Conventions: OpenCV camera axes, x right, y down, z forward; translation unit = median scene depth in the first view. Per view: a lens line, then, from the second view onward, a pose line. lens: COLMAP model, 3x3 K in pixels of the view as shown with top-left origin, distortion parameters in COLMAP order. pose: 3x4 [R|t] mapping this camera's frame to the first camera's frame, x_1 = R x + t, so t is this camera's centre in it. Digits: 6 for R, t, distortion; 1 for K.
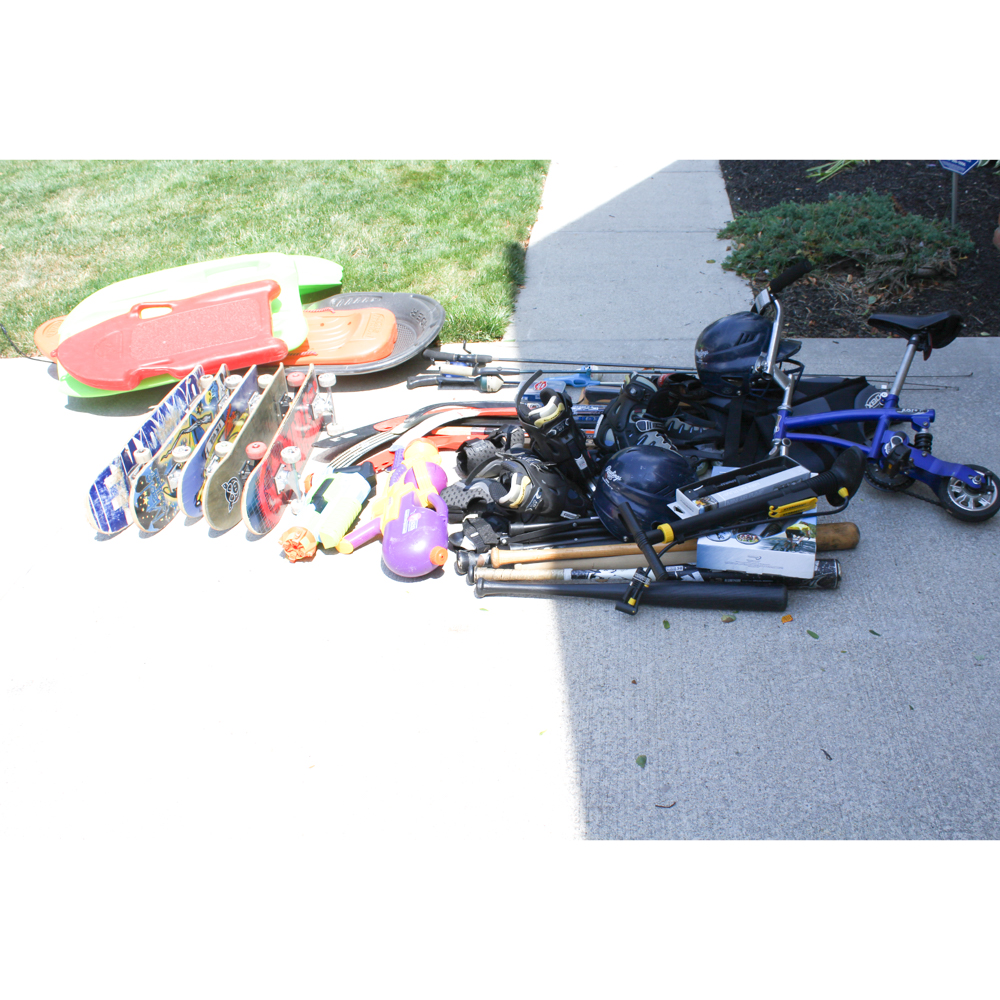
lens RADIAL K [[1012.5, 0, 495.7], [0, 1012.5, 500.4], [0, 0, 1]] dist [-0.090554, 0.000000]
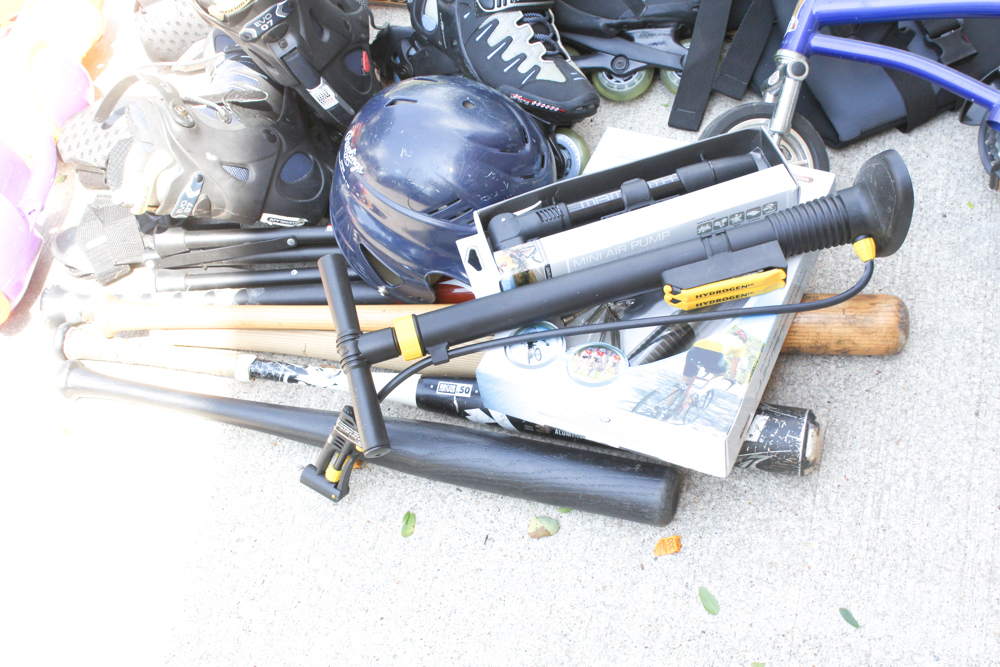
lens RADIAL K [[1499.1, 0, 492.0], [0, 1499.1, 335.8], [0, 0, 1]] dist [-0.037241, 0.000000]
pose [[0.988259, 0.075919, -0.132591, 0.238327], [-0.023052, 0.931967, 0.361809, -0.168611], [0.151039, -0.354504, 0.922775, 0.329521]]
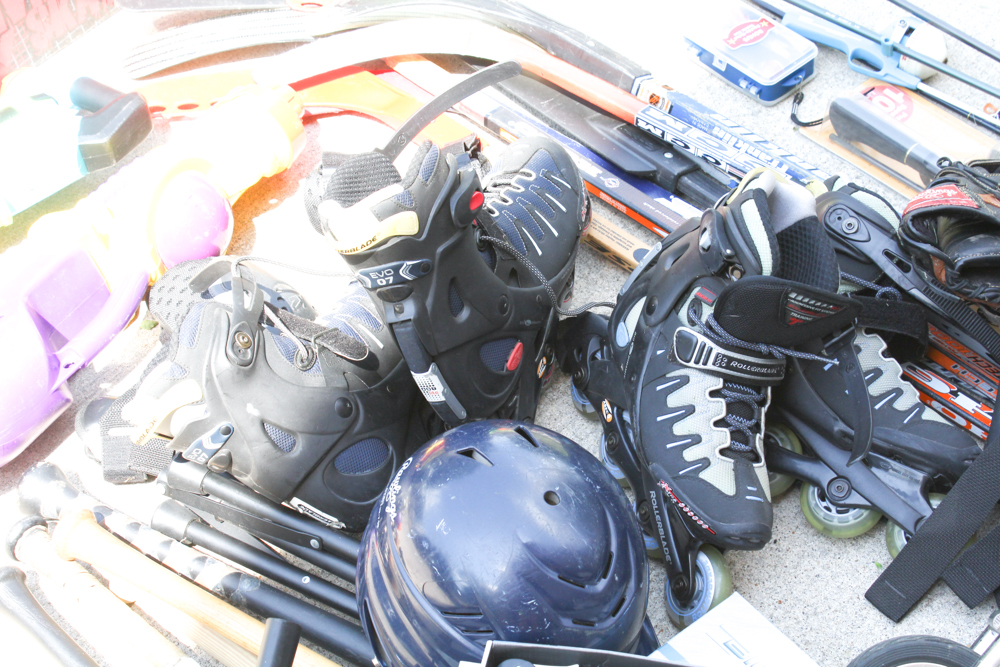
lens RADIAL K [[1820.6, 0, 496.7], [0, 1820.6, 341.5], [0, 0, 1]] dist [0.013630, 0.000000]
pose [[0.812143, 0.444734, -0.377671, 0.308922], [-0.306550, 0.876003, 0.372351, -0.269375], [0.496438, -0.186627, 0.847773, 0.451226]]
